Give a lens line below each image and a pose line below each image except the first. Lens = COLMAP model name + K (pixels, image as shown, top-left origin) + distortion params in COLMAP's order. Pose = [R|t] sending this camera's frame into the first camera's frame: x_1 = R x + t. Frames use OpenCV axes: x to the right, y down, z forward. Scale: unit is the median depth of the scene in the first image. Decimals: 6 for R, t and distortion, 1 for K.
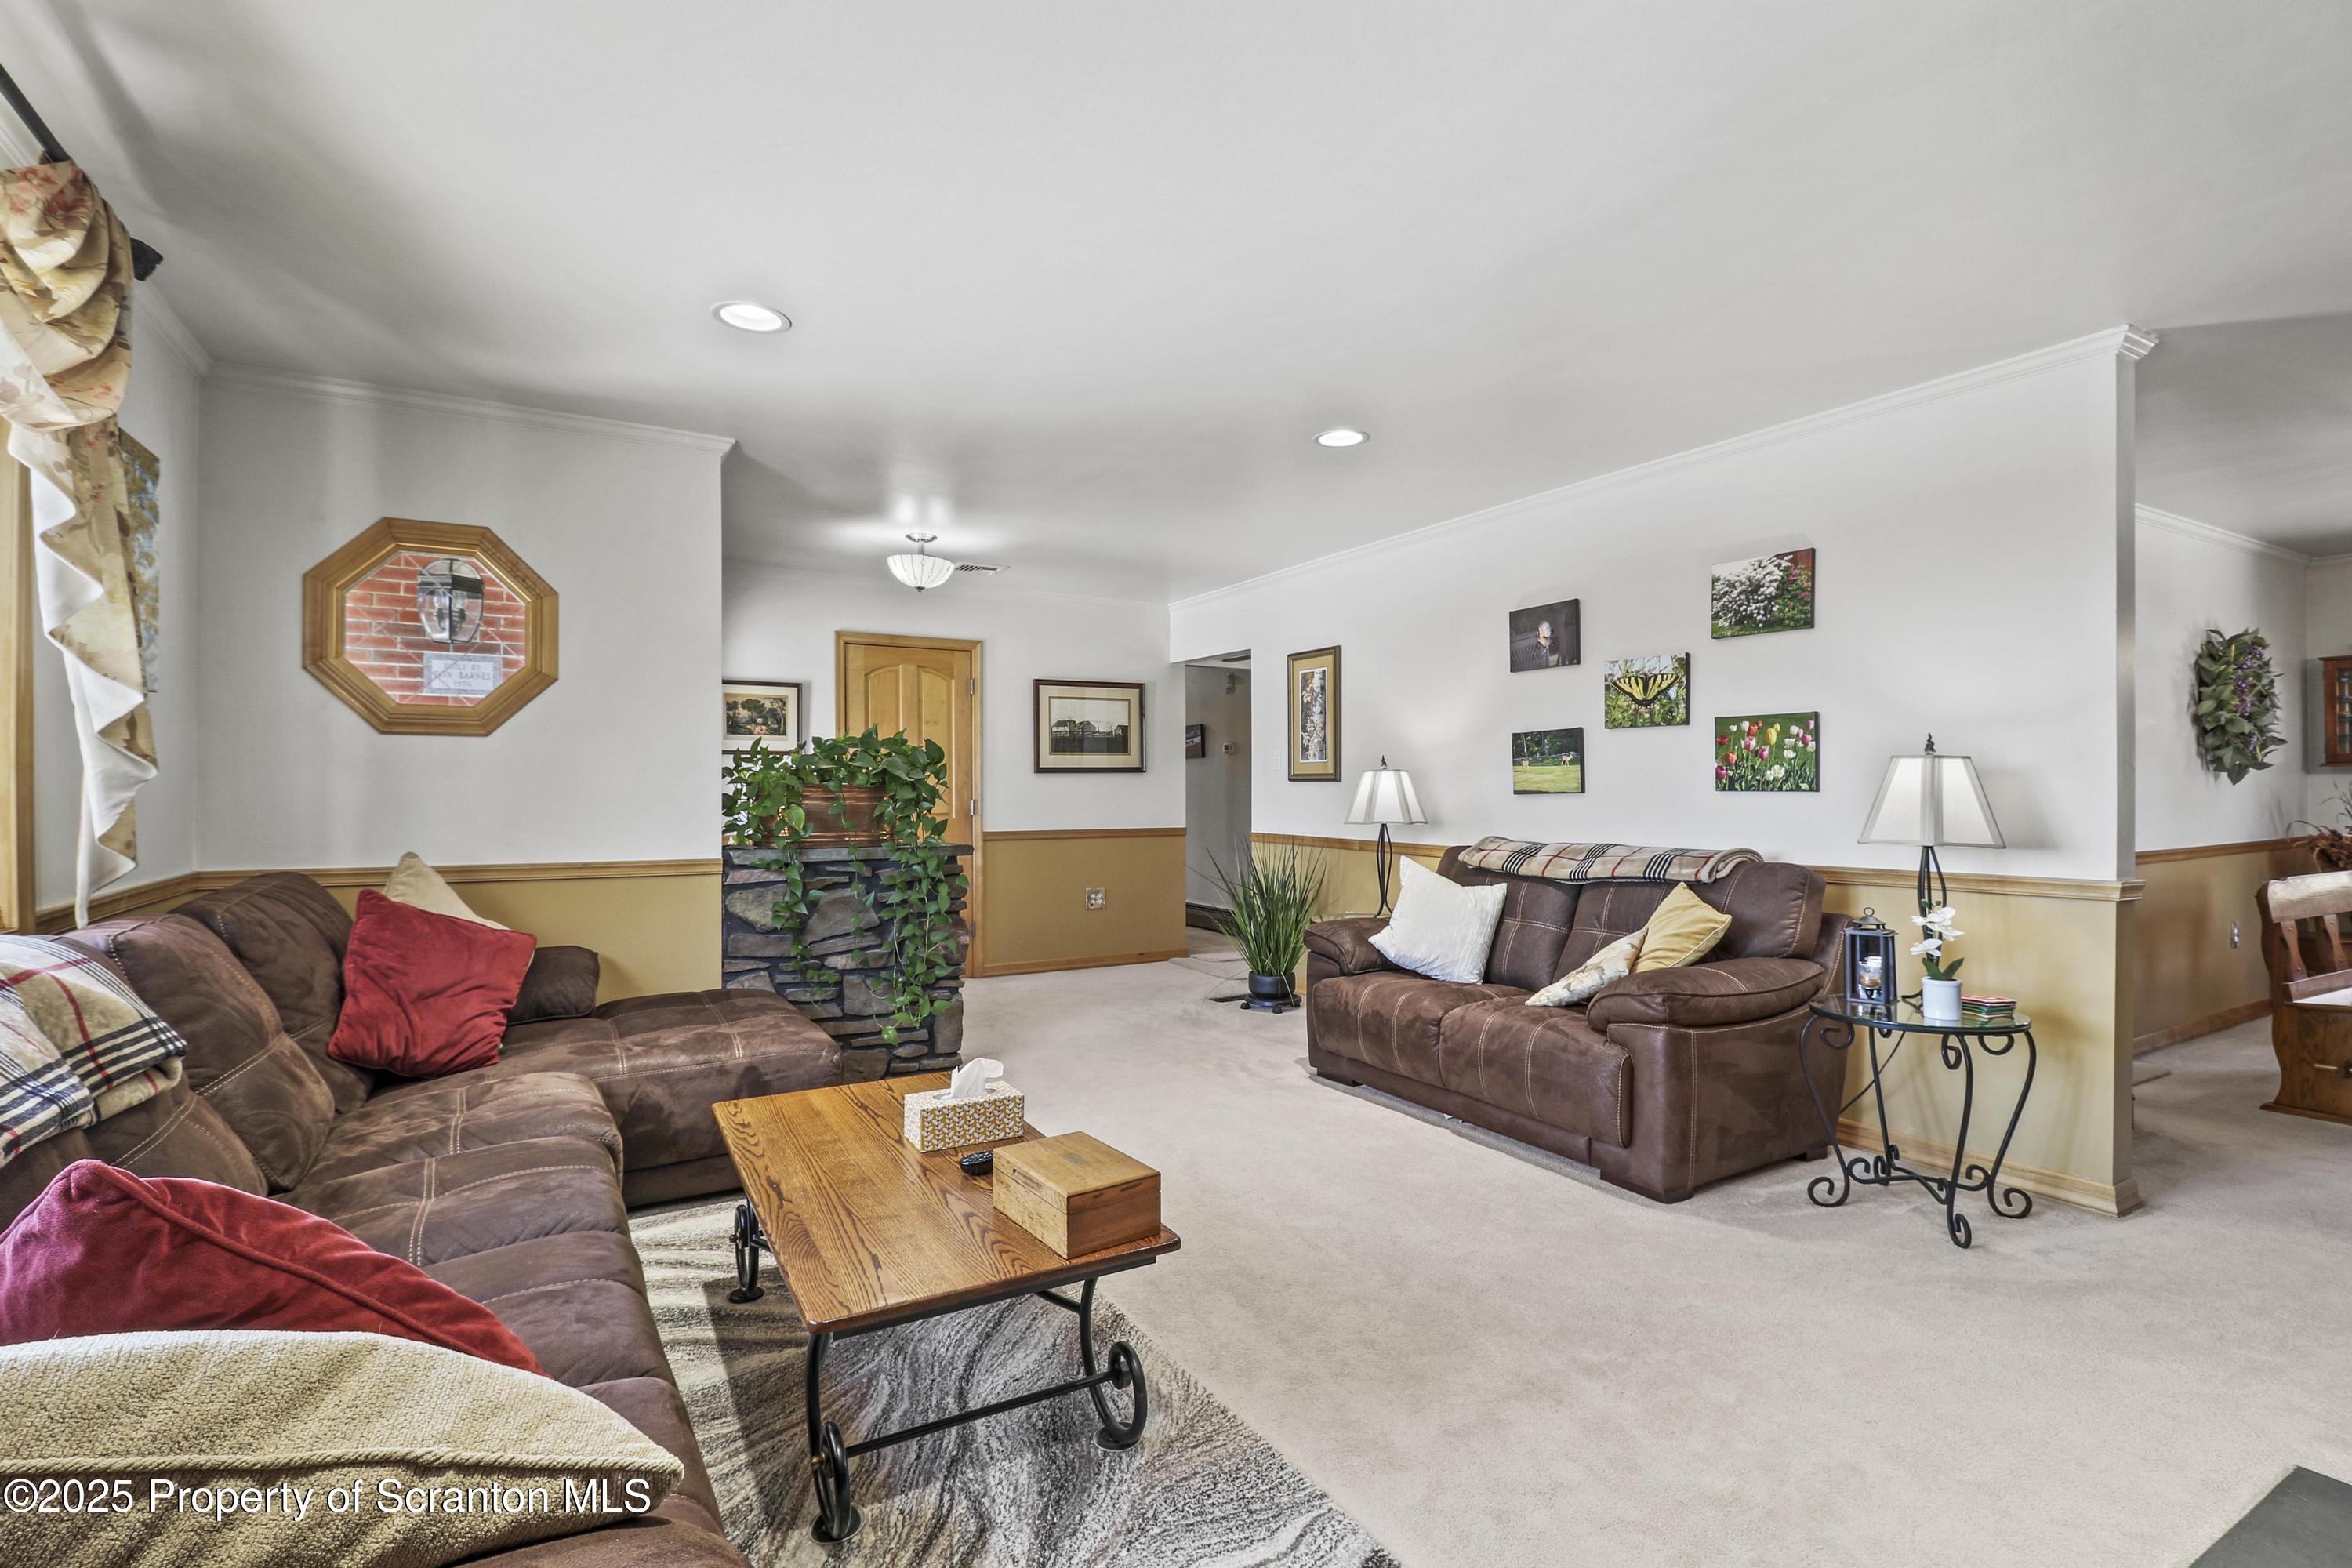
lens RADIAL K [[1084.7, 0, 1176.0], [0, 1084.7, 784.0], [0, 0, 1]] dist [-0.001426, -0.000264]
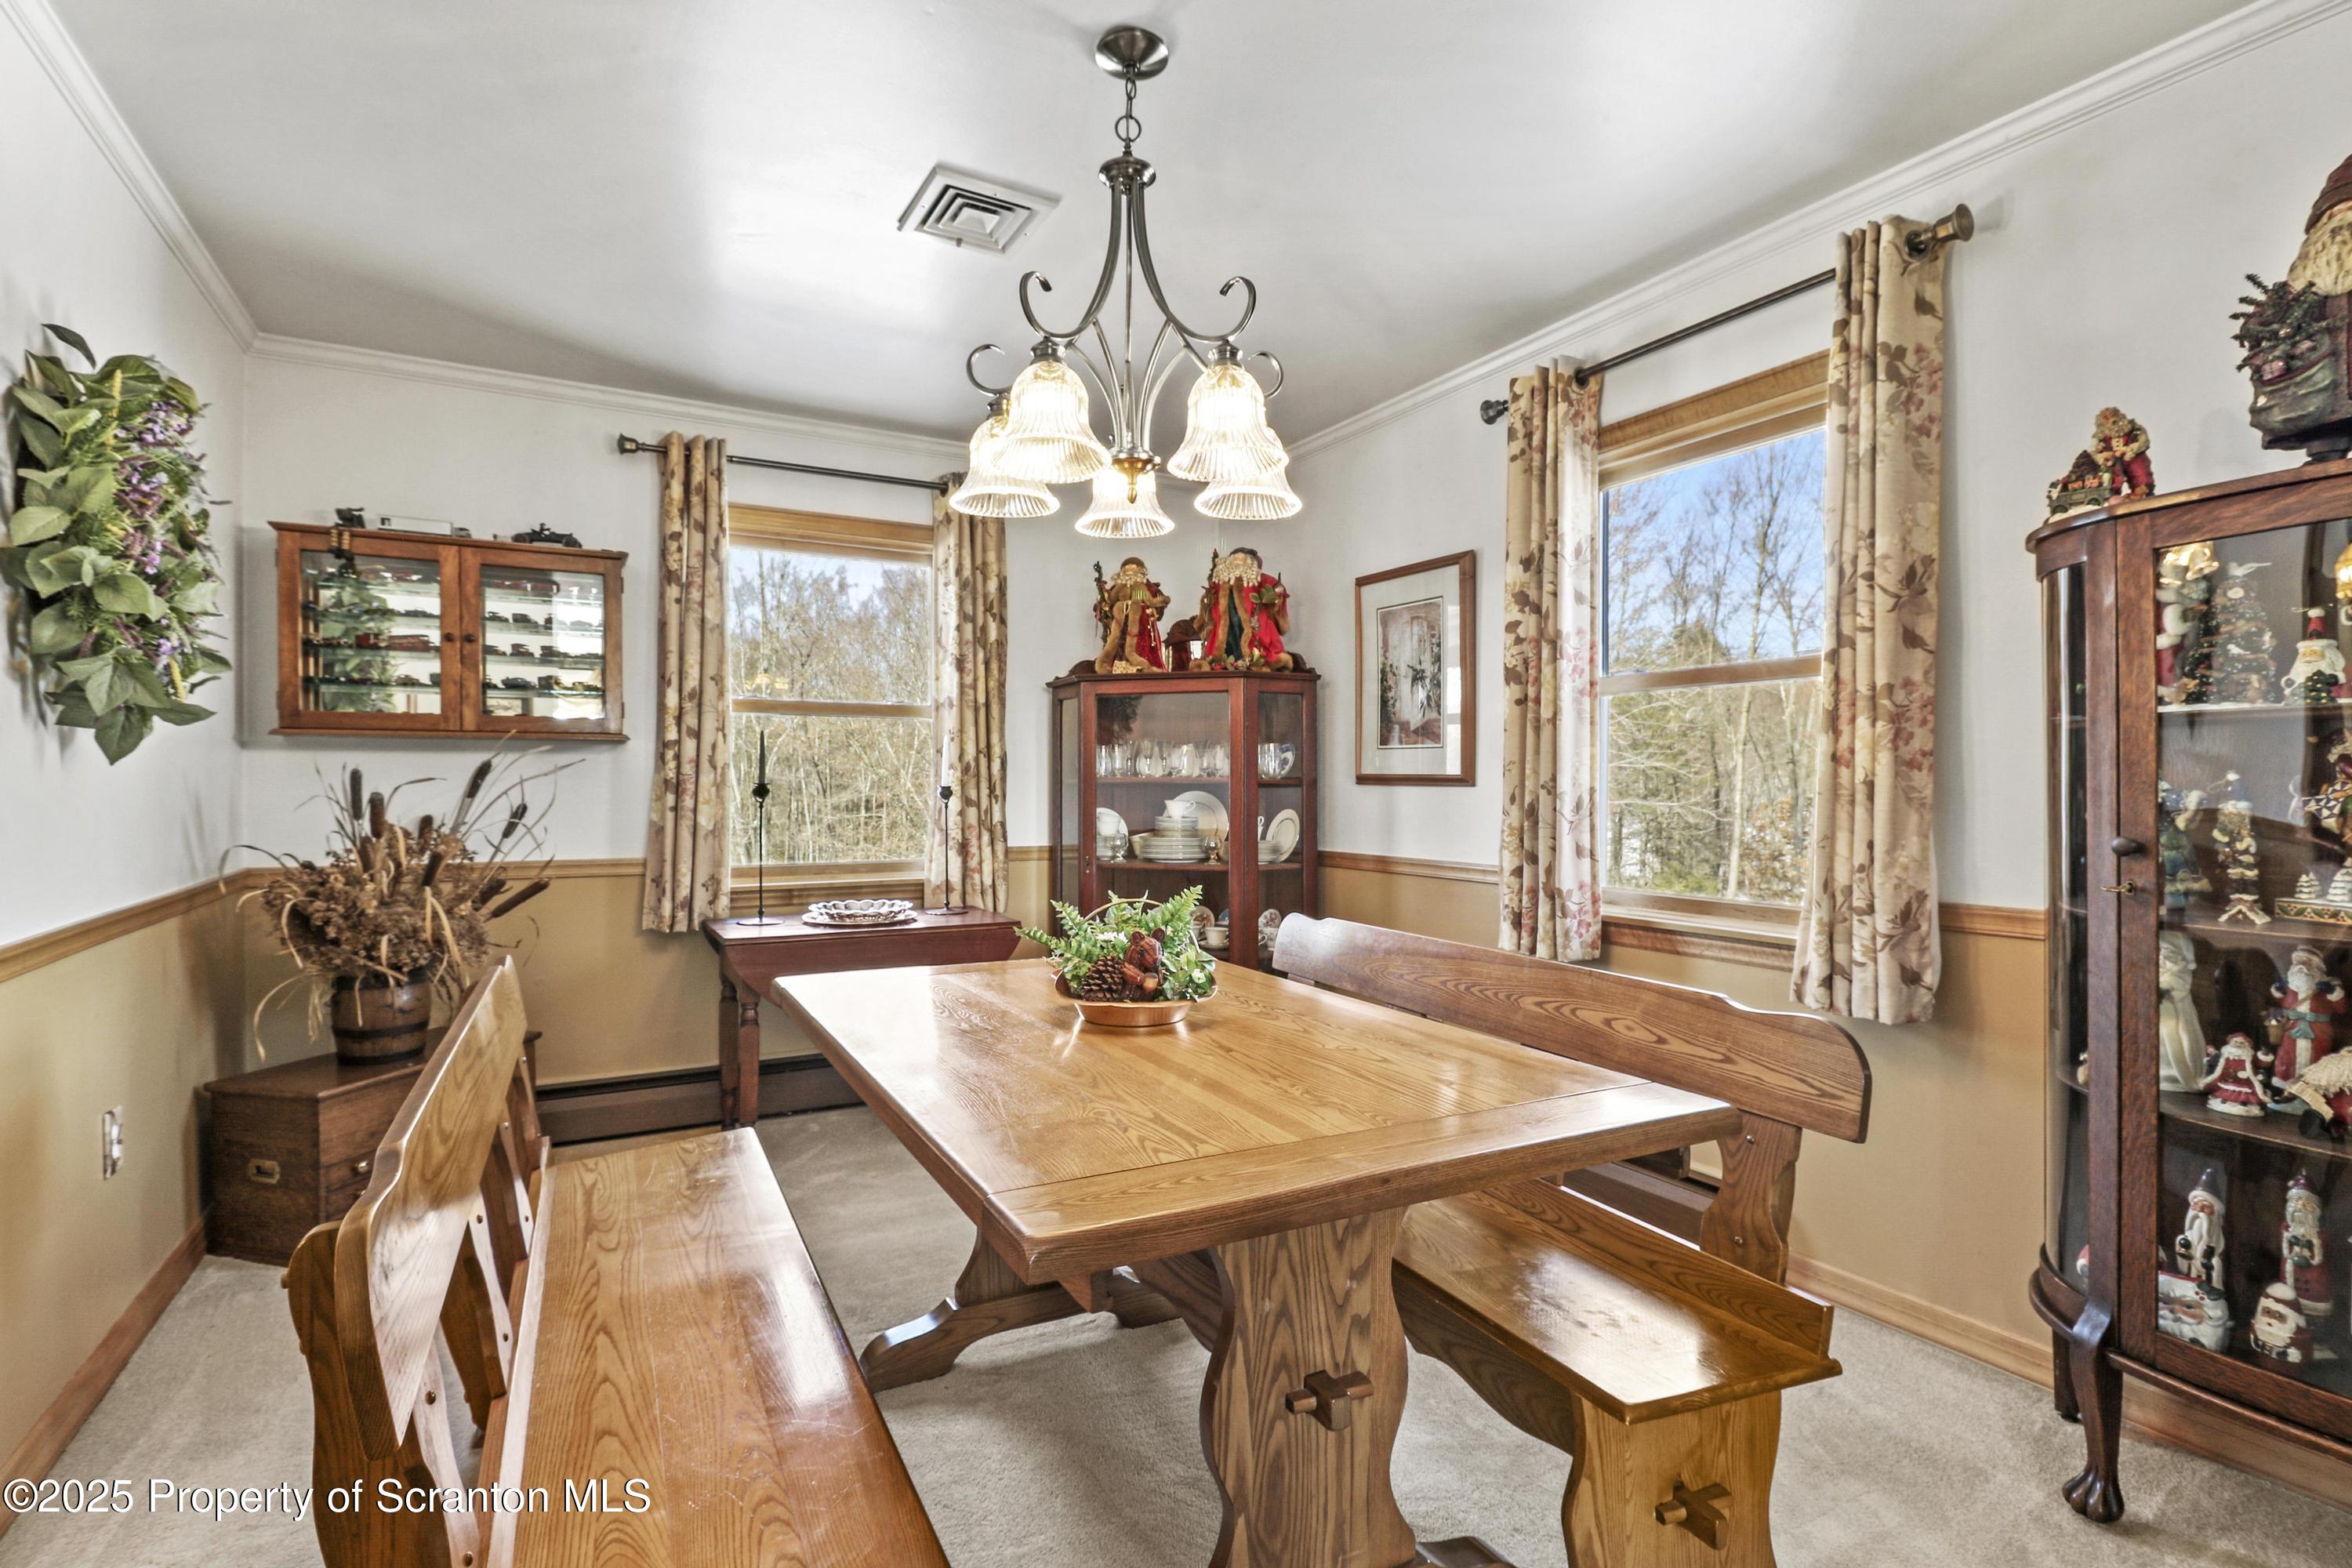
lens RADIAL K [[1114.4, 0, 1176.0], [0, 1114.4, 784.0], [0, 0, 1]] dist [0.000370, -0.000109]
pose [[0.019322, 0.003440, 0.999807, 0.608810], [-0.012383, 0.999918, -0.003201, 0.004817], [-0.999737, -0.012319, 0.019363, 0.635337]]
